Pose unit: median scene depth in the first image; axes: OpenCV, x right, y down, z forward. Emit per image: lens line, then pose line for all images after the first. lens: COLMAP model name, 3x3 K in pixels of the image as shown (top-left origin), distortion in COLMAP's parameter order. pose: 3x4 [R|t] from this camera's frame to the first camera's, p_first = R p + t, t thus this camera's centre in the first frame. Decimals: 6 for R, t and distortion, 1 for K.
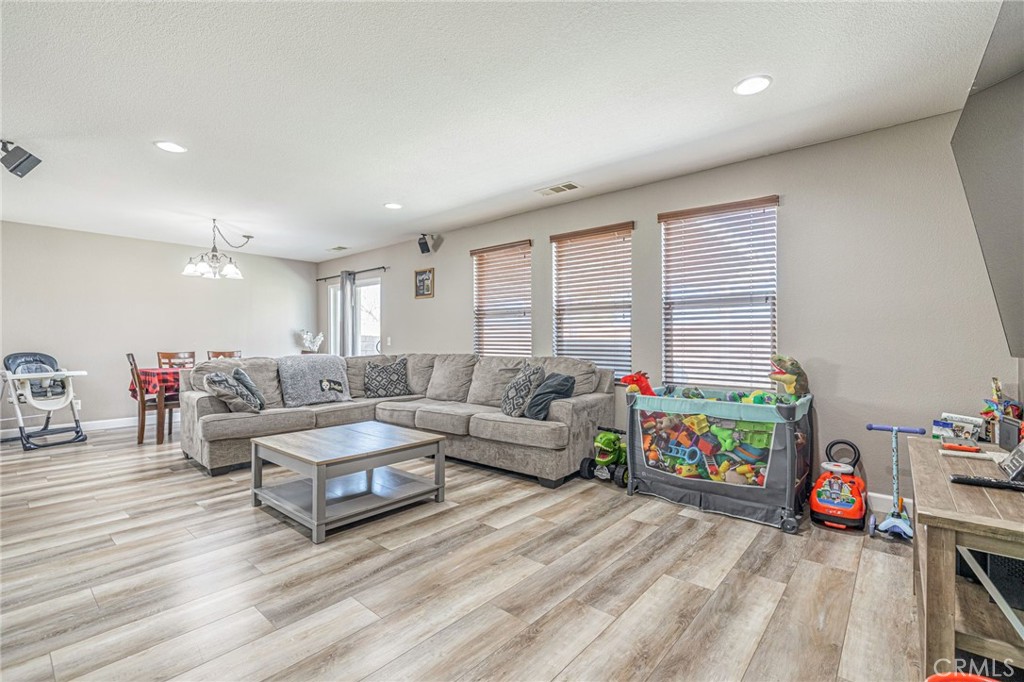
lens RADIAL K [[428.0, 0, 512.0], [0, 428.0, 341.0], [0, 0, 1]] dist [-0.001088, 0.000075]
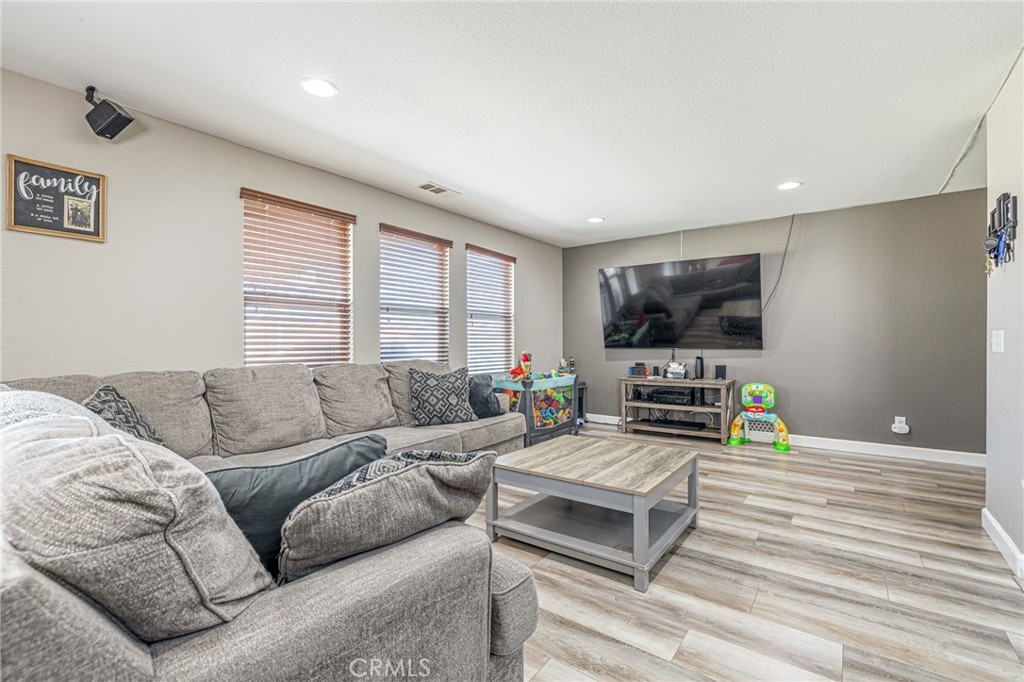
lens RADIAL K [[428.0, 0, 512.0], [0, 428.0, 341.0], [0, 0, 1]] dist [-0.001088, 0.000075]
pose [[-0.012017, 0.002637, 0.999924, -0.900973], [0.004999, 0.999984, -0.002577, -0.001442], [-0.999915, 0.004968, -0.012030, 0.862718]]
